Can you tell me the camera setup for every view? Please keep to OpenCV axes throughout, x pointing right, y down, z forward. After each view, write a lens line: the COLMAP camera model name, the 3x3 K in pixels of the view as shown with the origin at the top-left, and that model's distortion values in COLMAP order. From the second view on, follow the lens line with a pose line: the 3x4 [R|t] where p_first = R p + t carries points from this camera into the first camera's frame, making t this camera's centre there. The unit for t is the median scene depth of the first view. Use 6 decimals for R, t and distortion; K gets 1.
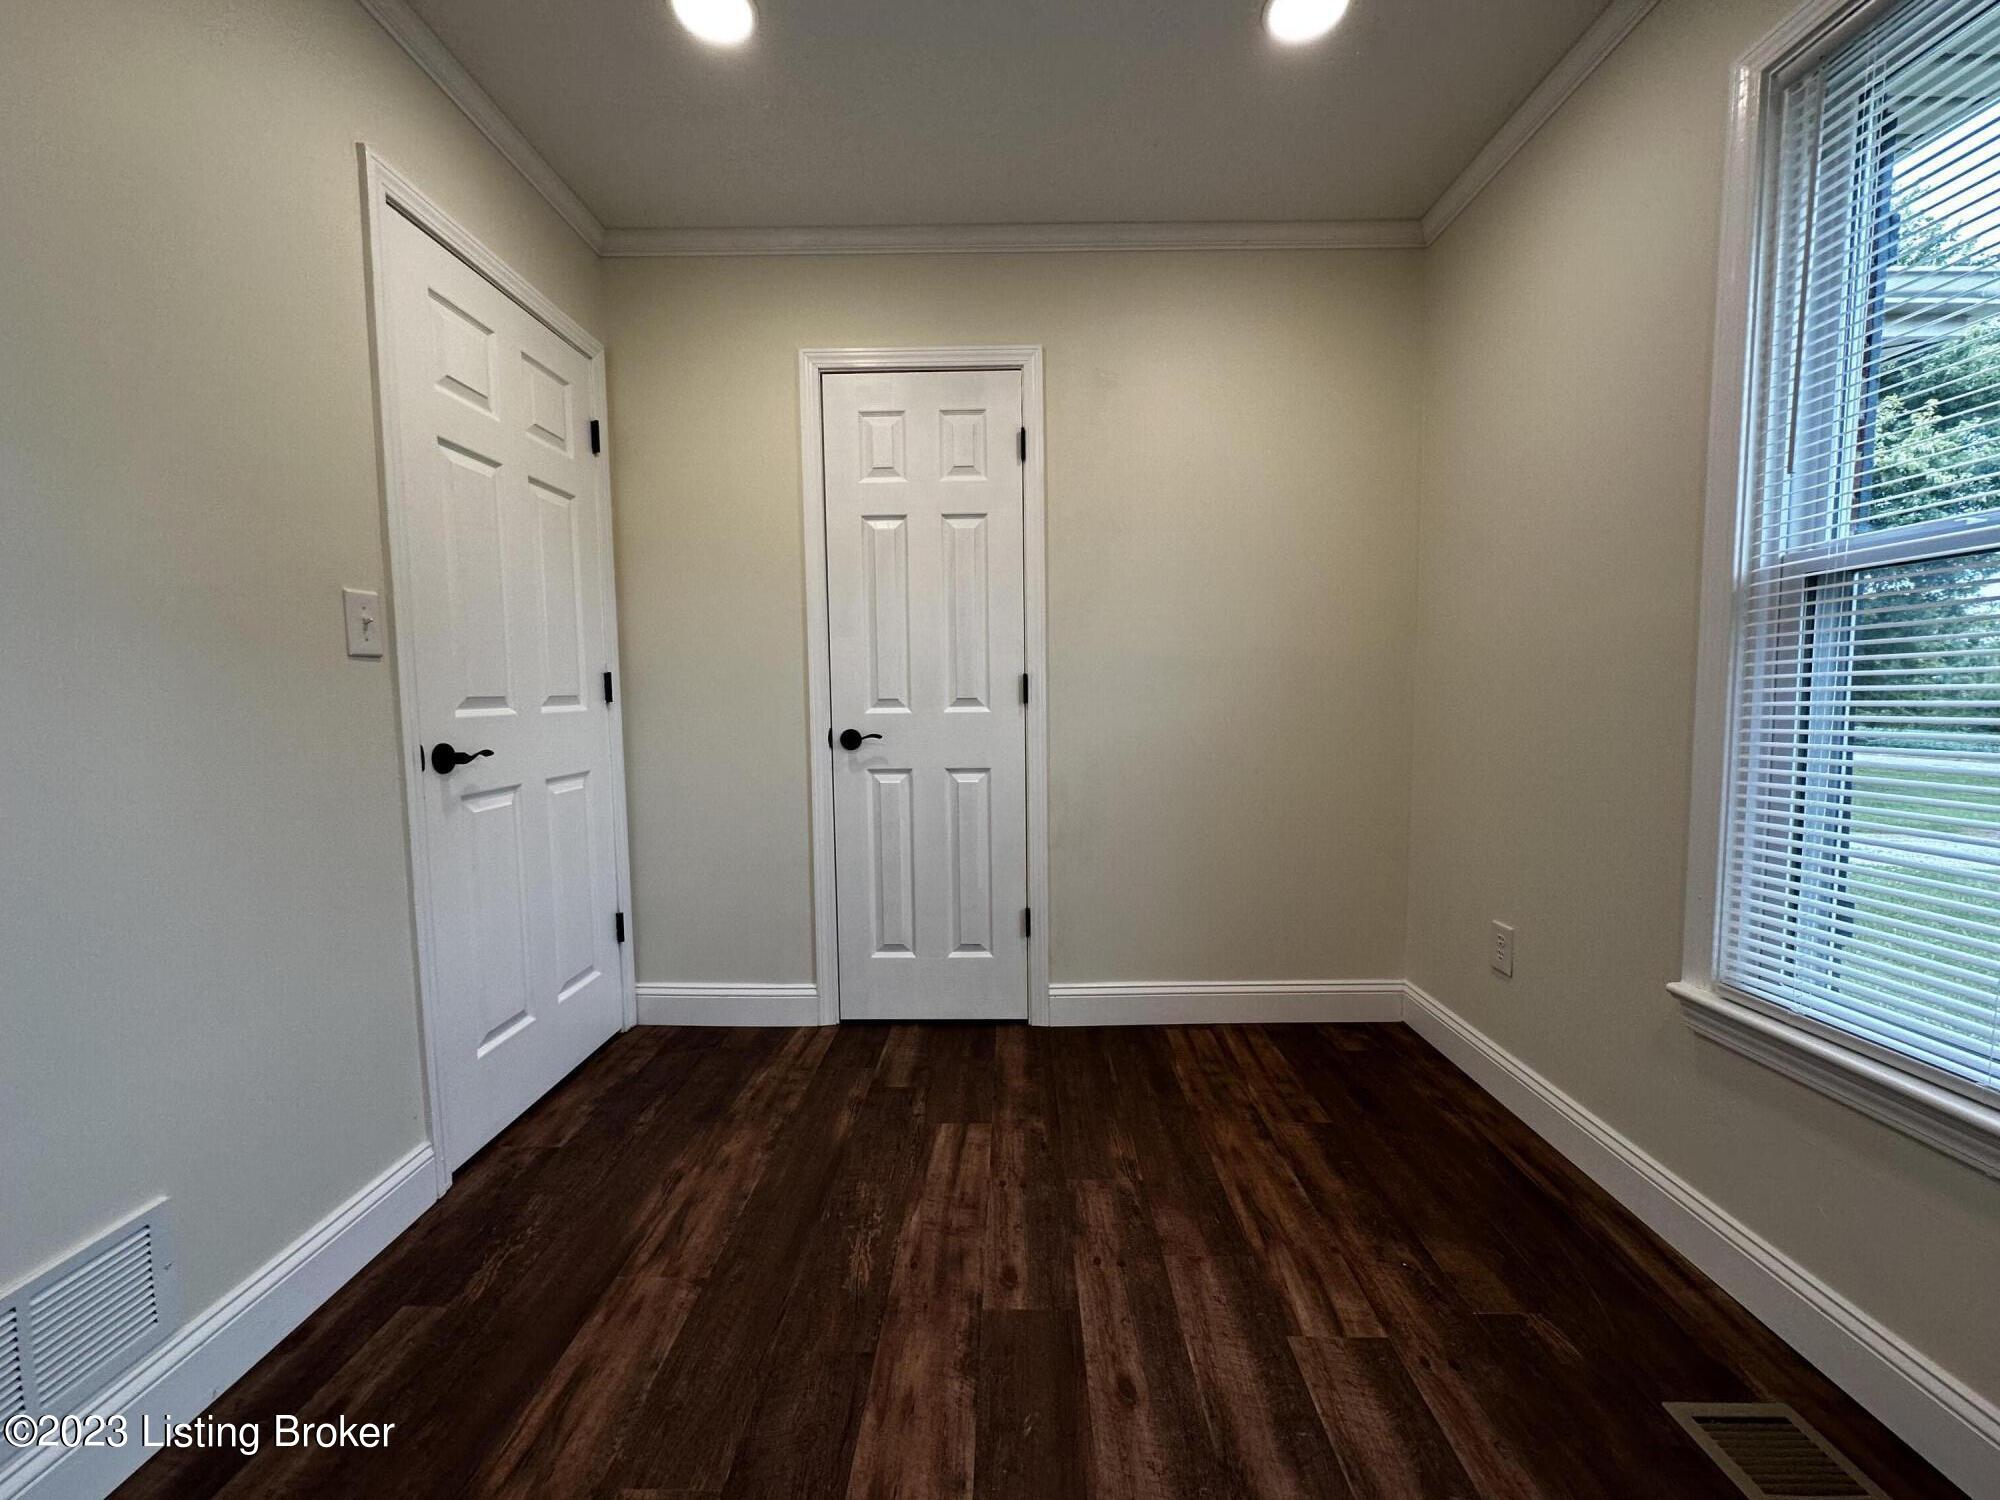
lens RADIAL K [[800.8, 0, 1001.1], [0, 800.8, 748.8], [0, 0, 1]] dist [-0.001419, 0.000050]
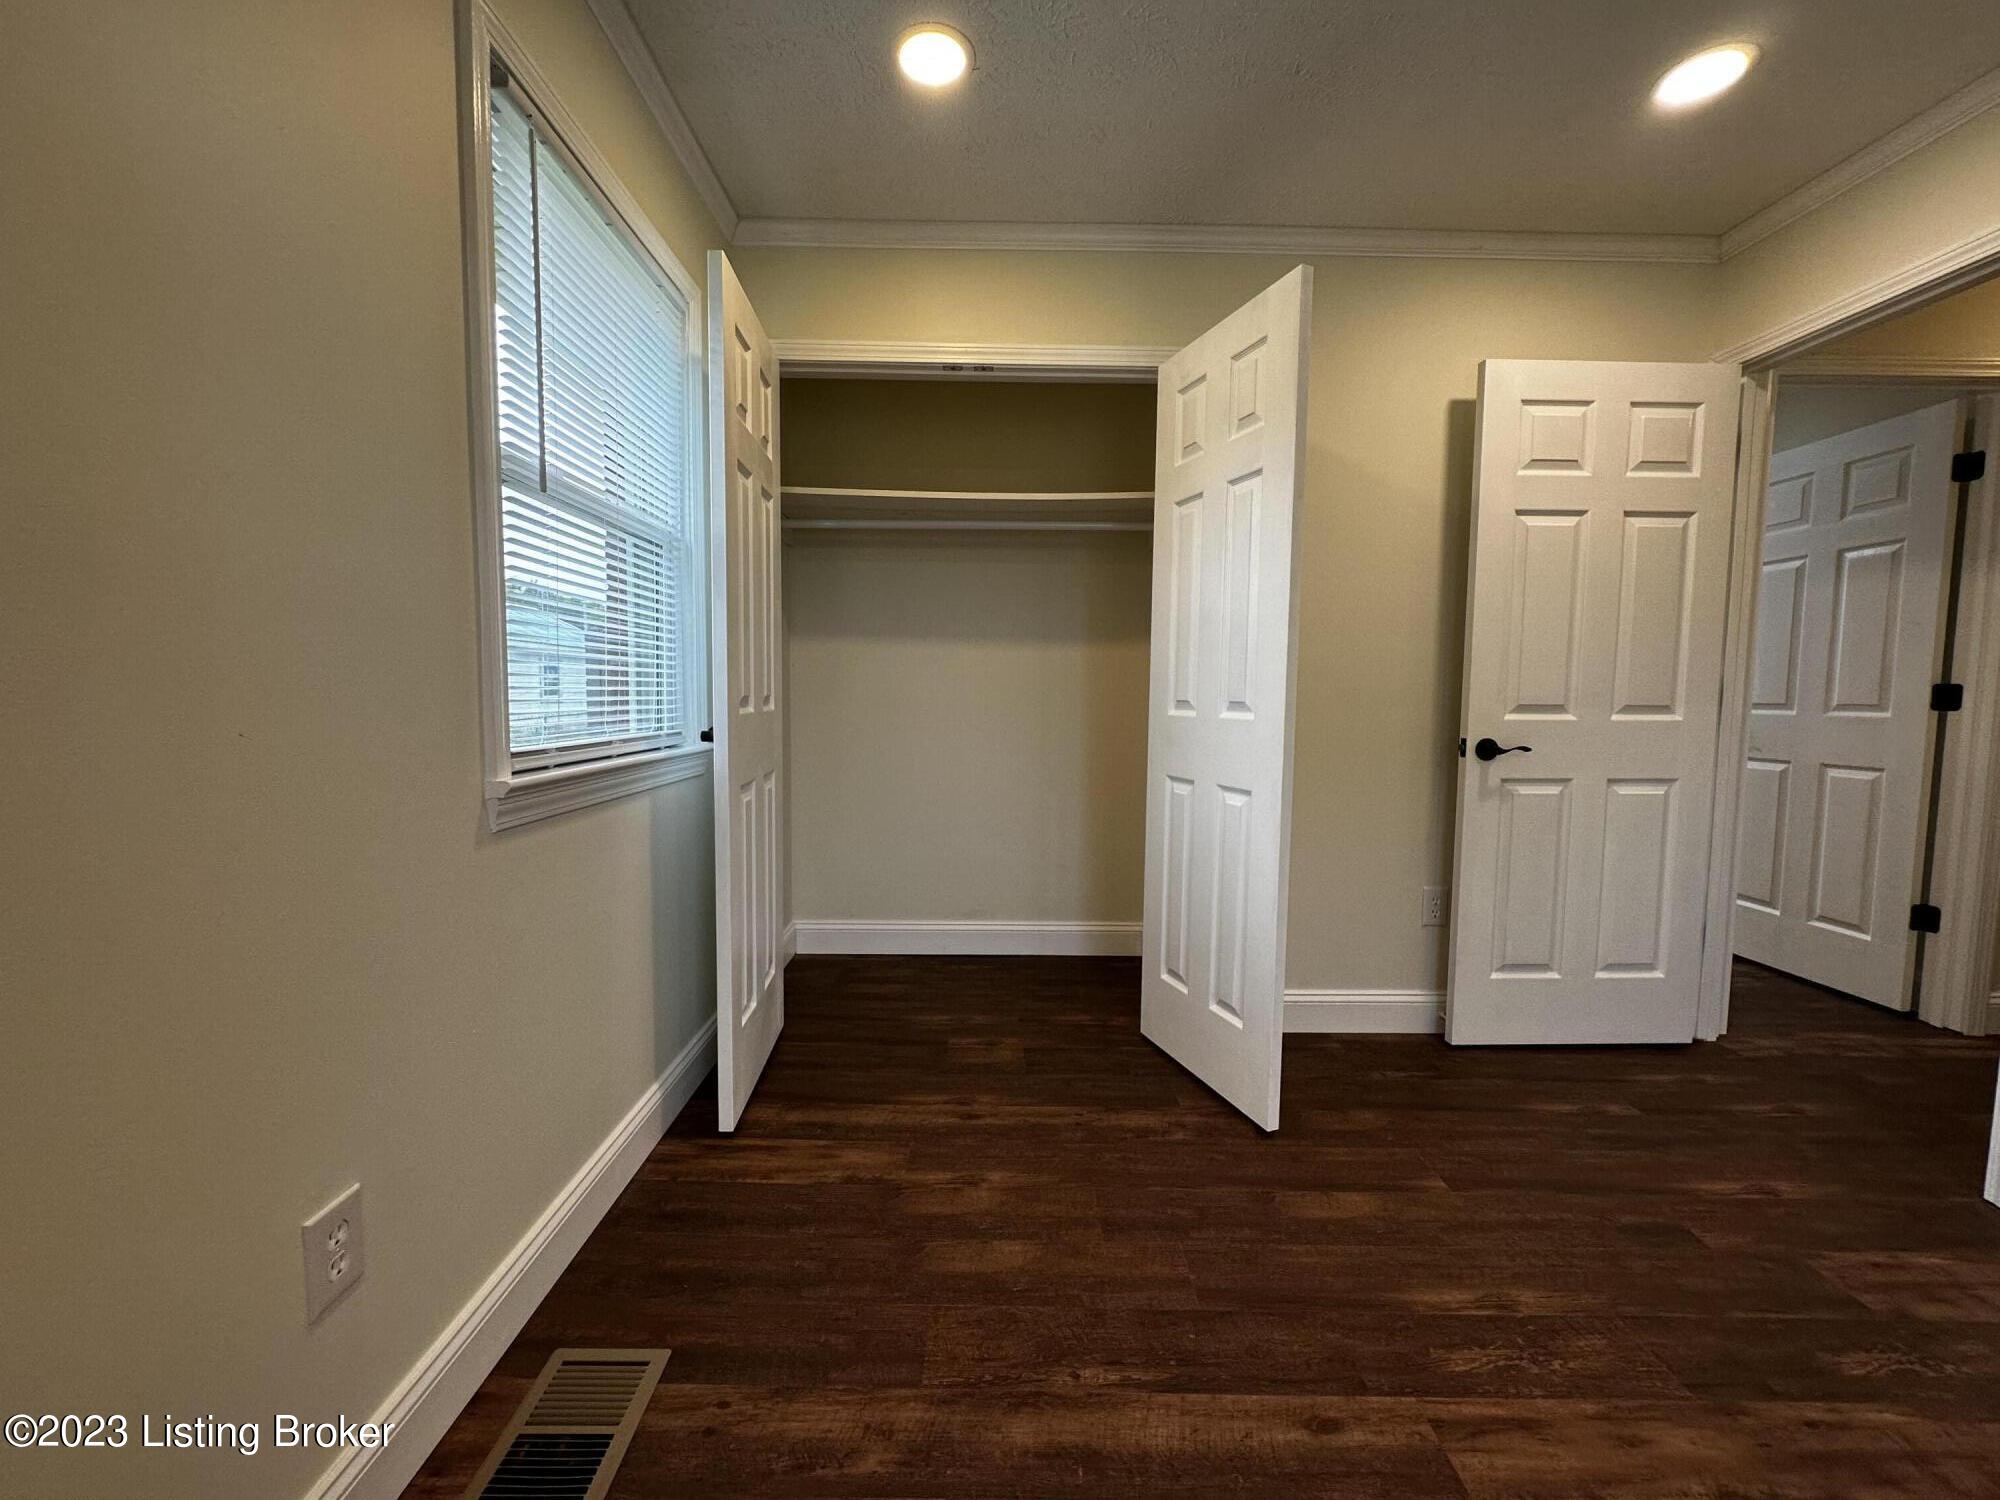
lens RADIAL K [[800.8, 0, 997.1], [0, 800.8, 755.7], [0, 0, 1]] dist [-0.001419, 0.000050]
pose [[0.023914, 0.072718, -0.997066, 0.597085], [-0.080165, 0.994279, 0.070592, -0.006479], [0.996495, 0.078242, 0.029606, 0.120480]]
